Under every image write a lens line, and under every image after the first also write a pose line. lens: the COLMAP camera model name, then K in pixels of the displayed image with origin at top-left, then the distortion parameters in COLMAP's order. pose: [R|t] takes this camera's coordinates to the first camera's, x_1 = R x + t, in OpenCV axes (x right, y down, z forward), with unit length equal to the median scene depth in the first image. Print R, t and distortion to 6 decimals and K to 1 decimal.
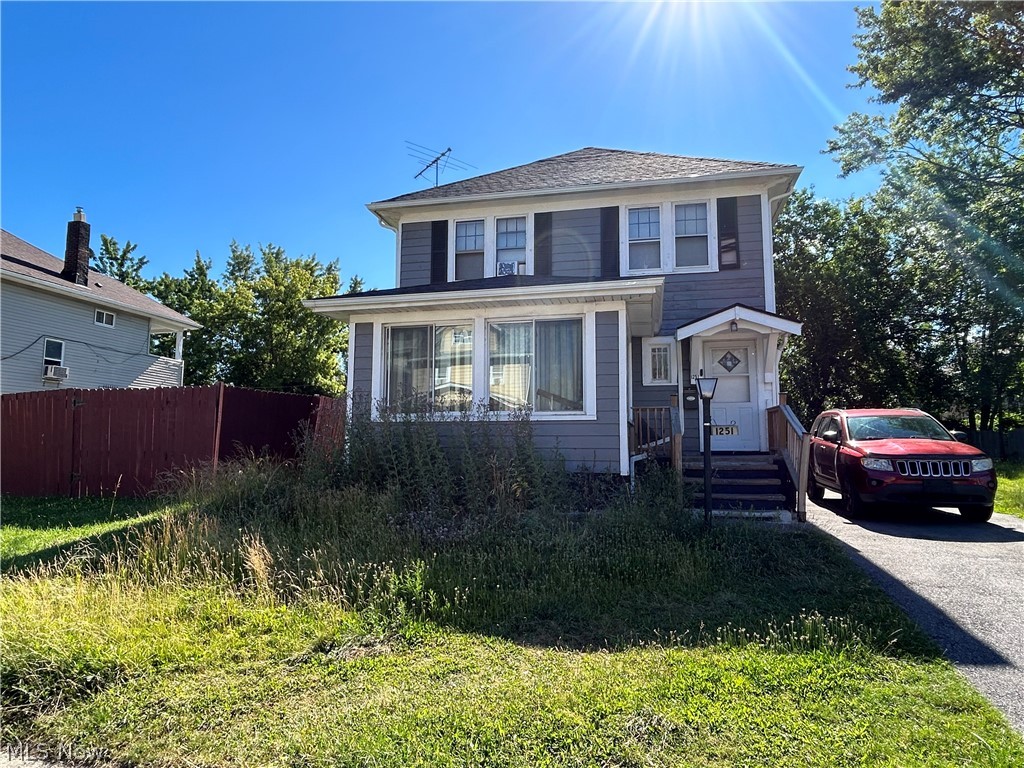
lens RADIAL K [[643.3, 0, 512.0], [0, 643.3, 384.0], [0, 0, 1]] dist [0.003128, 0.000402]
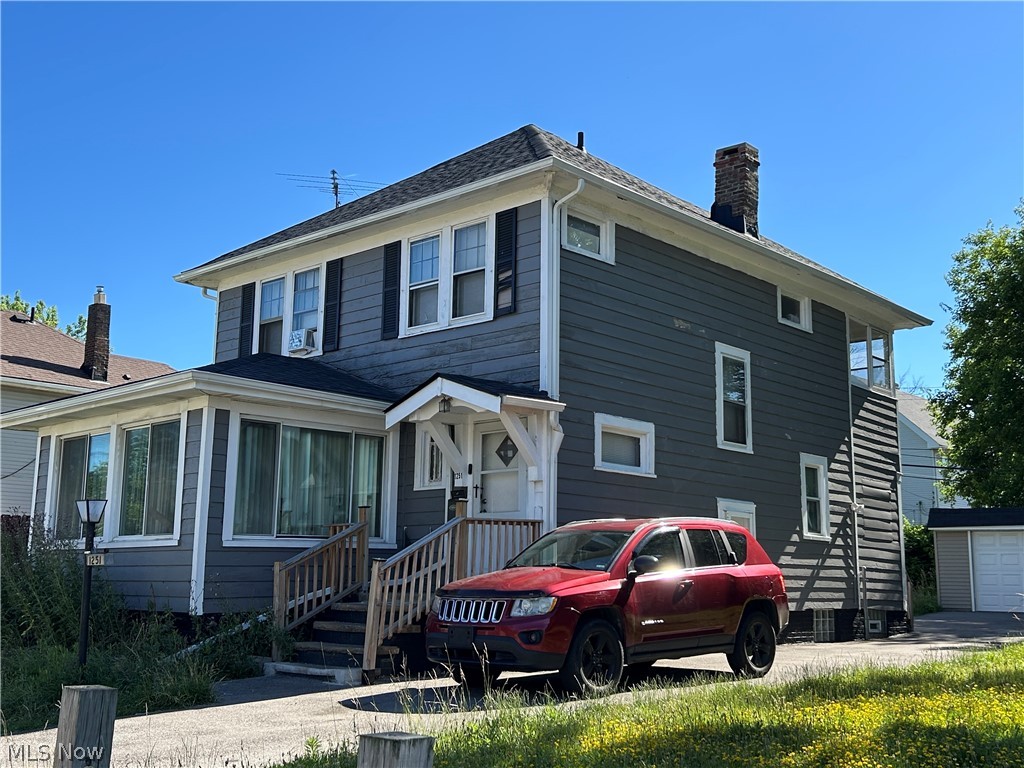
lens RADIAL K [[1134.1, 0, 512.0], [0, 1134.1, 384.0], [0, 0, 1]] dist [0.127045, -0.038425]
pose [[0.868622, -0.080595, -0.488876, 0.897567], [0.046598, 0.995597, -0.081337, -0.006986], [0.493279, 0.047870, 0.868553, -0.038243]]
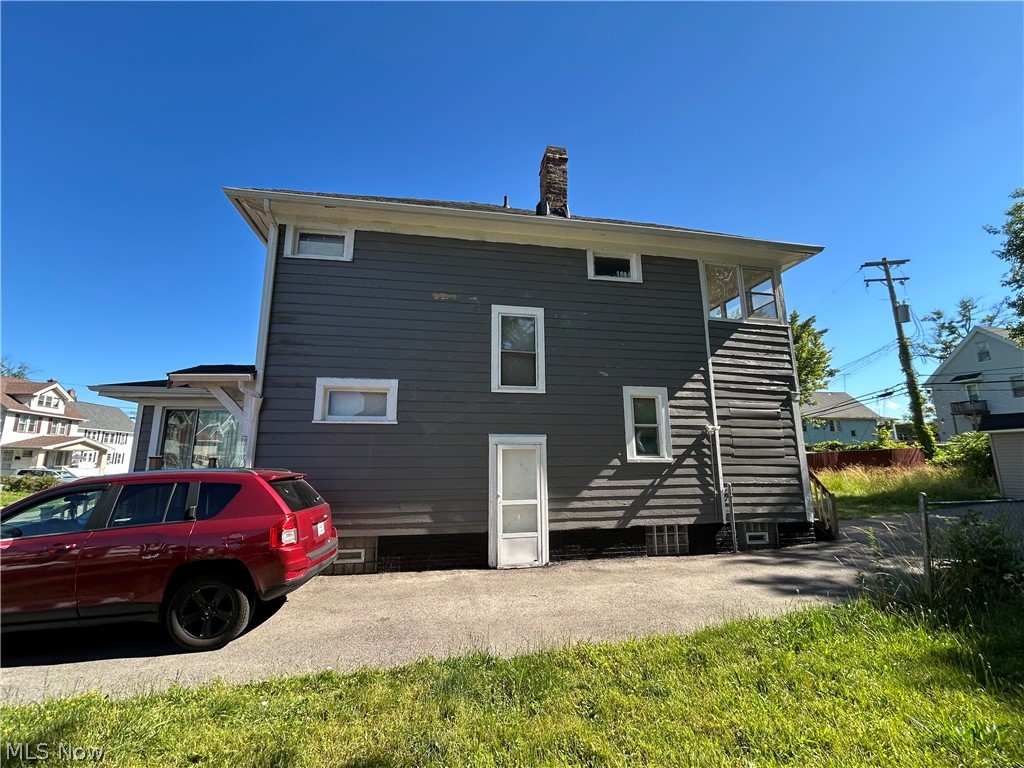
lens RADIAL K [[422.8, 0, 514.2], [0, 422.8, 387.0], [0, 0, 1]] dist [0.002409, 0.000204]
pose [[0.389630, -0.173492, -0.904483, 0.990579], [0.110720, 0.983797, -0.141010, 0.049006], [0.914292, -0.045202, 0.402526, 1.029430]]
